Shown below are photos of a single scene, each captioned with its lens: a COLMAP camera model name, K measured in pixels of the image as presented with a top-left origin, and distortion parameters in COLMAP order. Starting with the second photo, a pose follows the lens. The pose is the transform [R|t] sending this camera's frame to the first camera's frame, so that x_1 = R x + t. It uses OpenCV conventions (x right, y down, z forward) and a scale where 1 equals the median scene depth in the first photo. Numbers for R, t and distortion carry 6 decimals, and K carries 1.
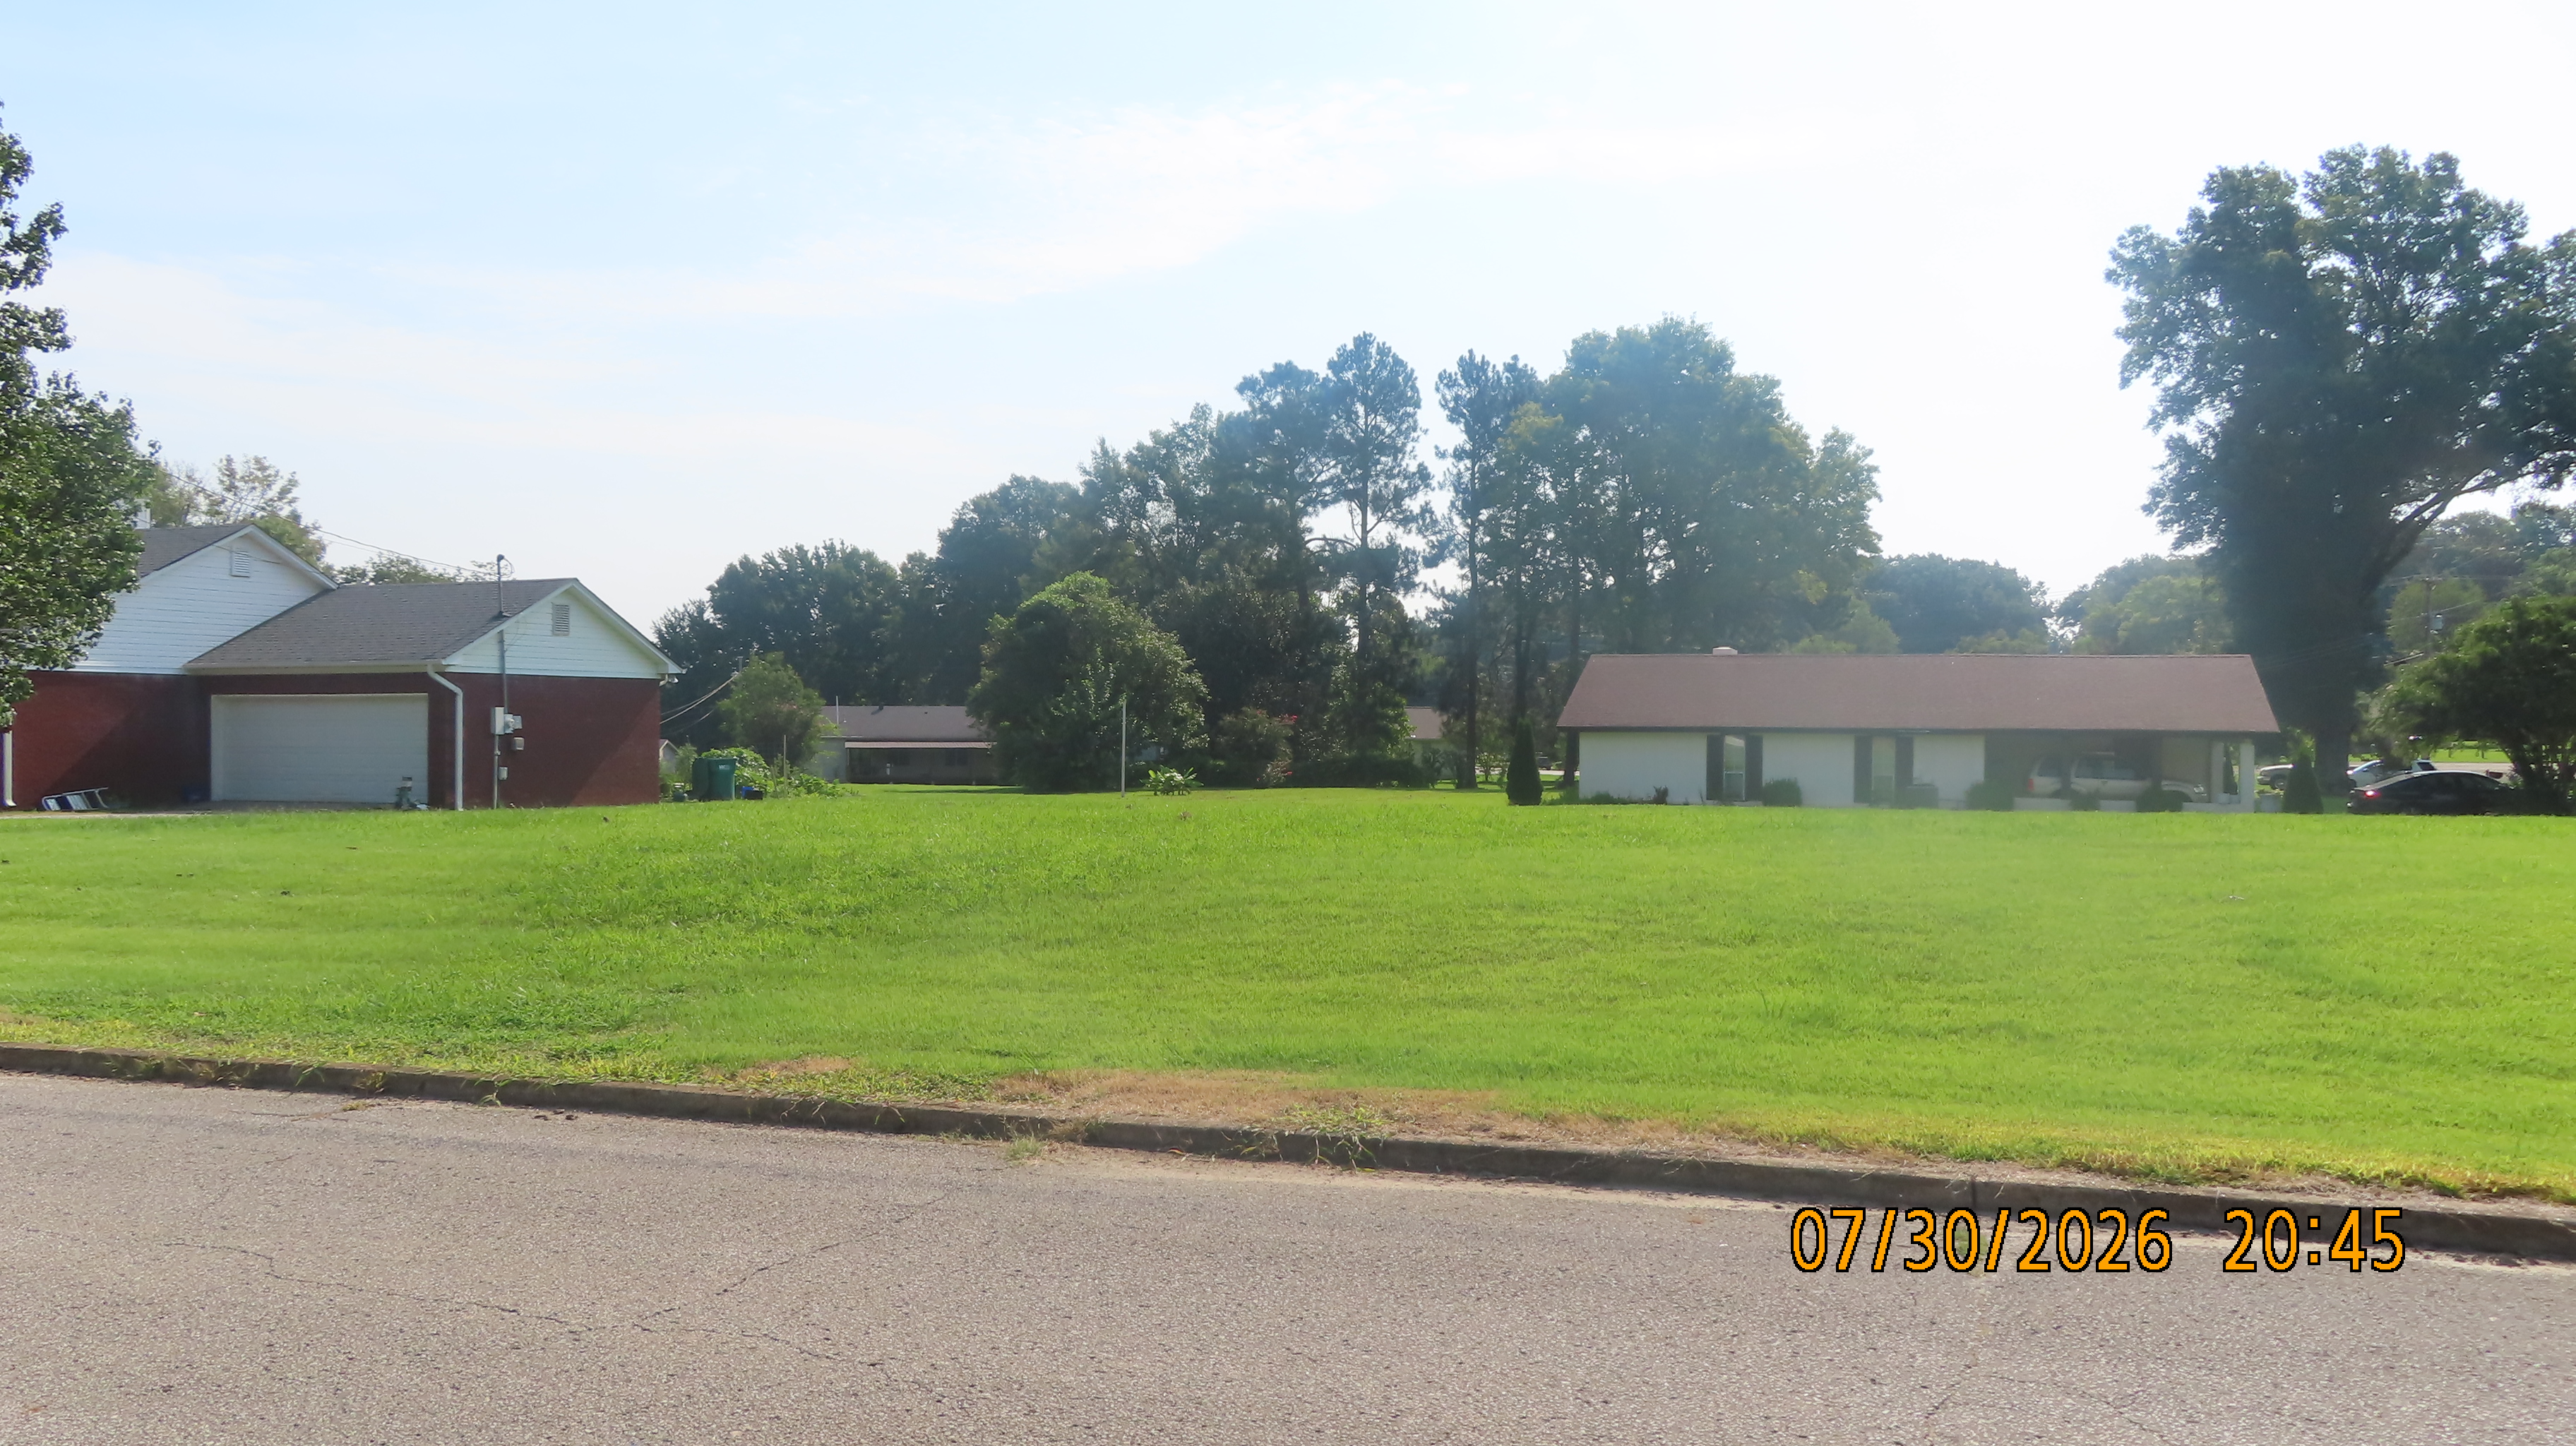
lens RADIAL K [[1847.8, 0, 1289.0], [0, 1847.8, 711.0], [0, 0, 1]] dist [-0.006492, 0.008269]
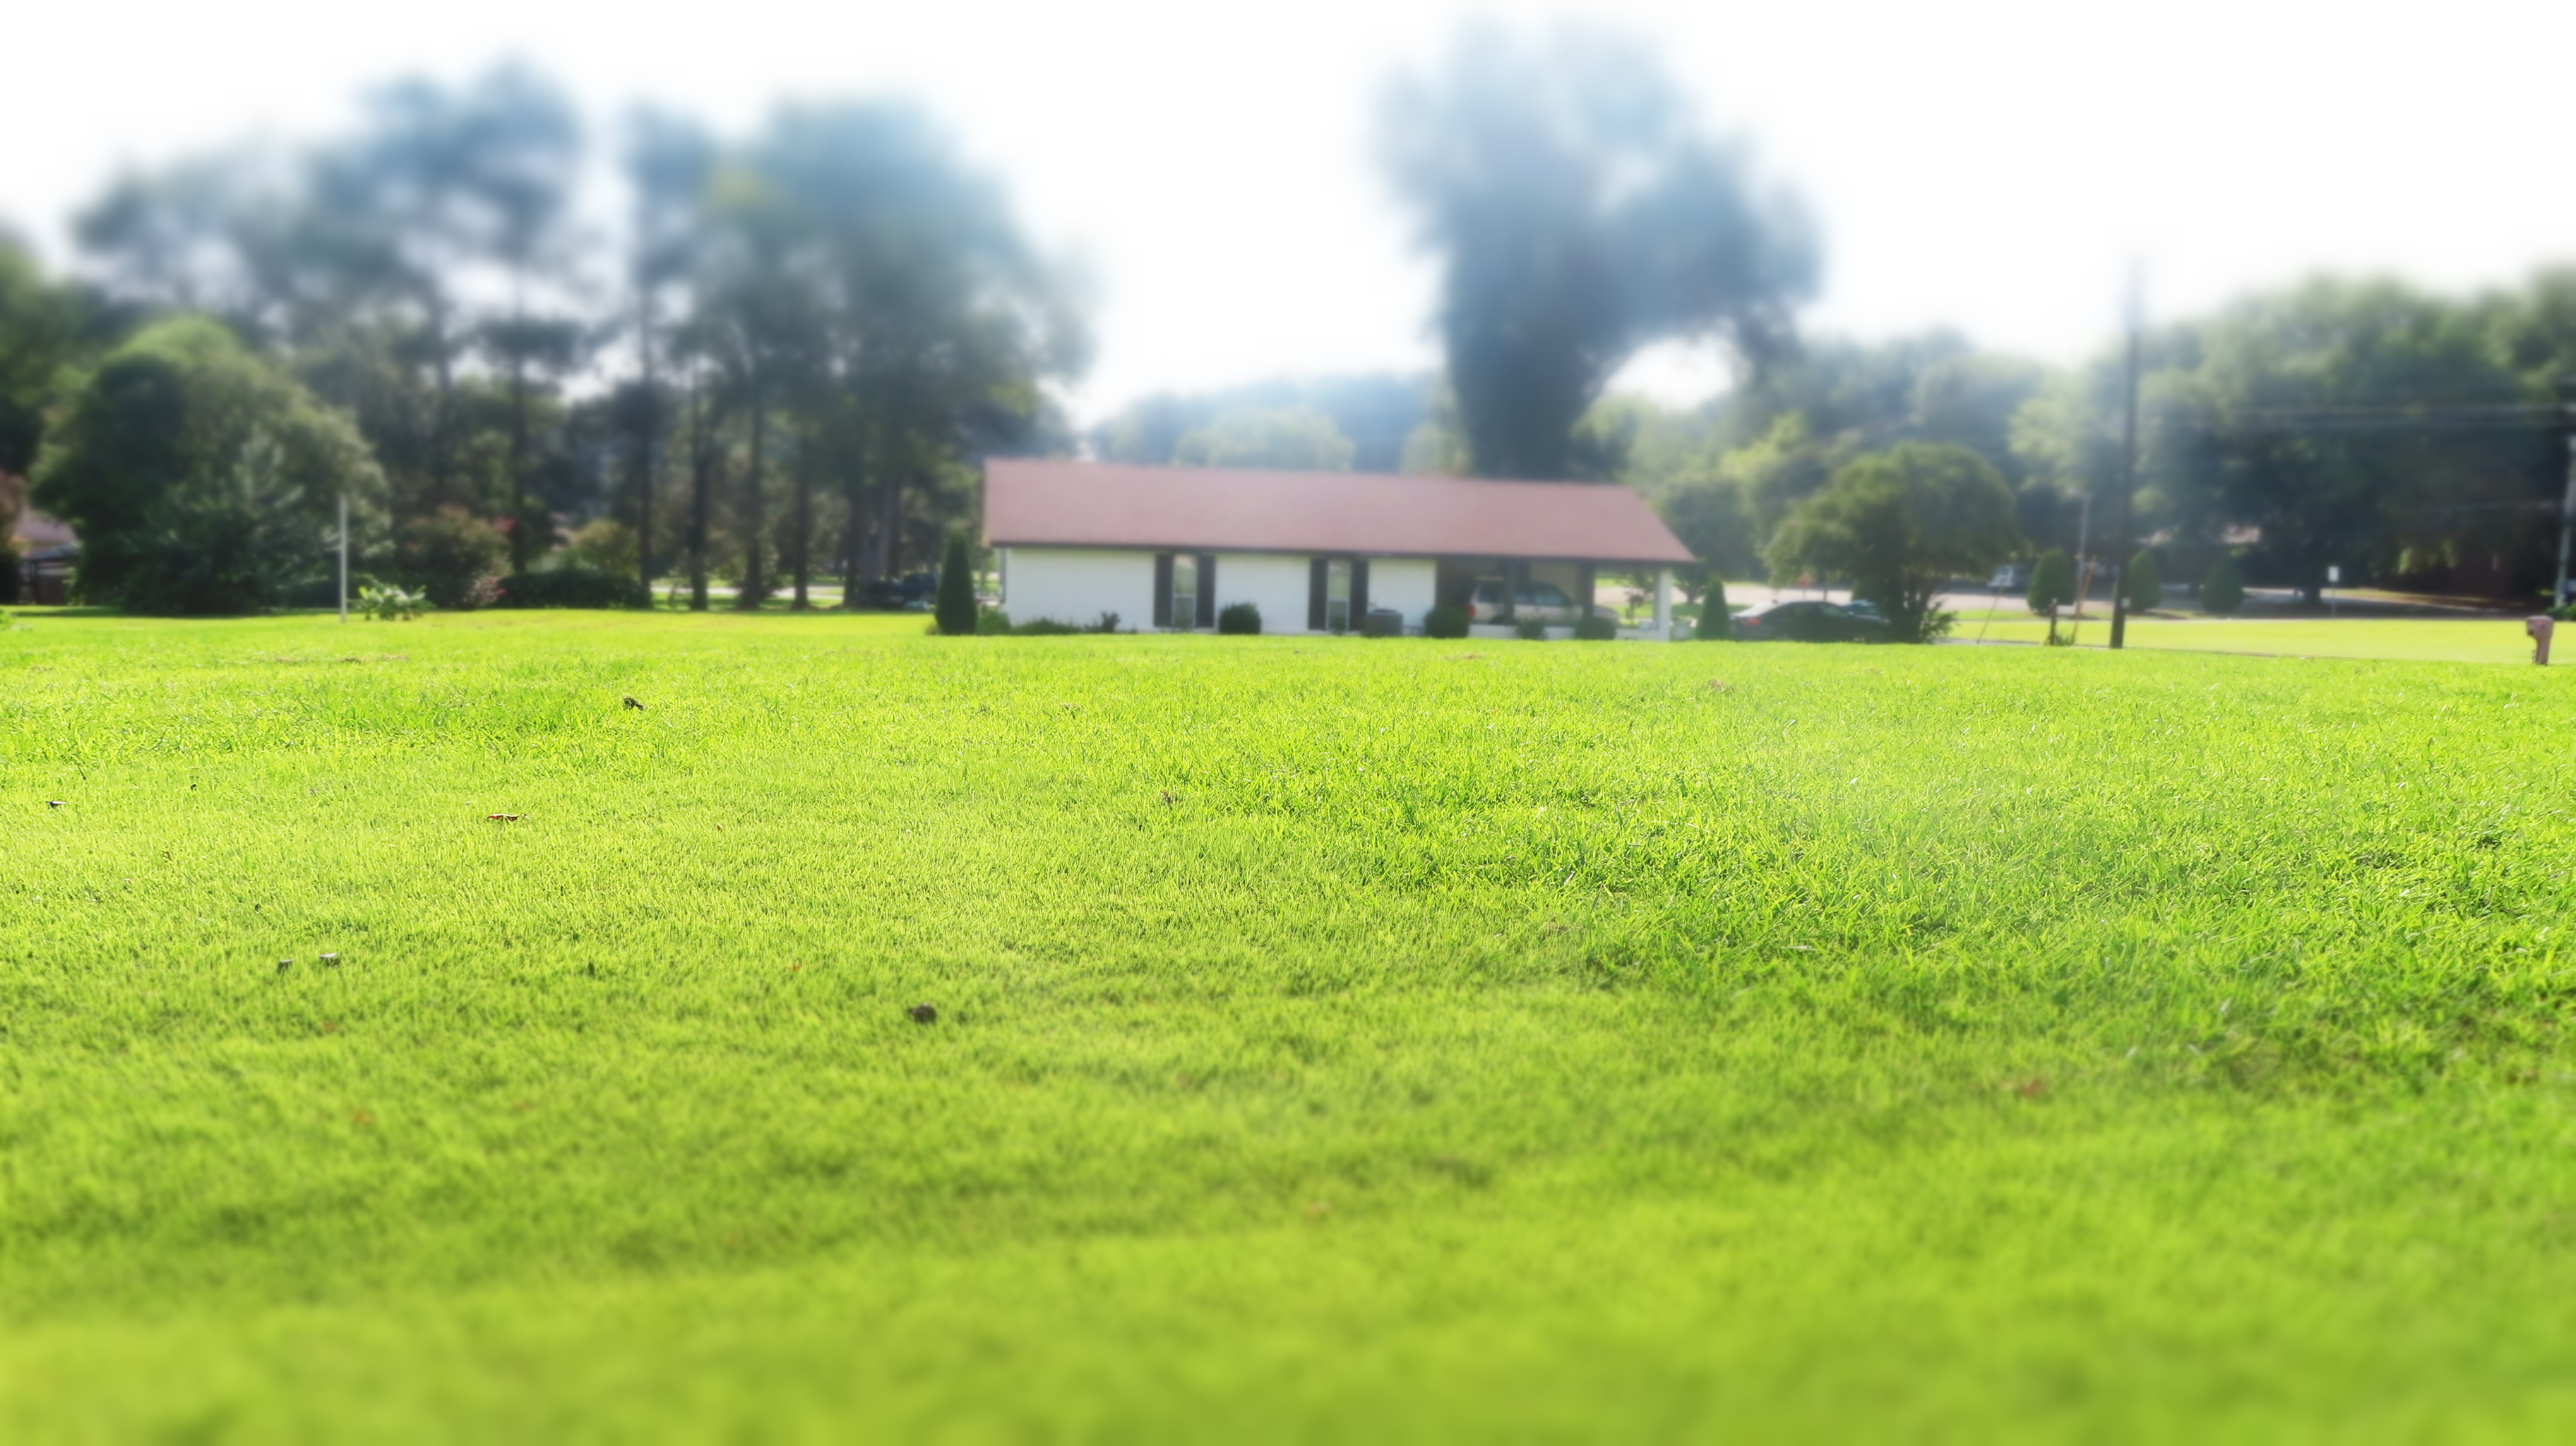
lens RADIAL K [[1844.0, 0, 1278.4], [0, 1844.0, 723.1], [0, 0, 1]] dist [-0.008732, 0.001535]
pose [[0.861097, -0.029486, 0.507585, -0.142517], [-0.025117, 0.994631, 0.100389, 0.002248], [-0.507820, -0.099194, 0.855733, 0.153033]]
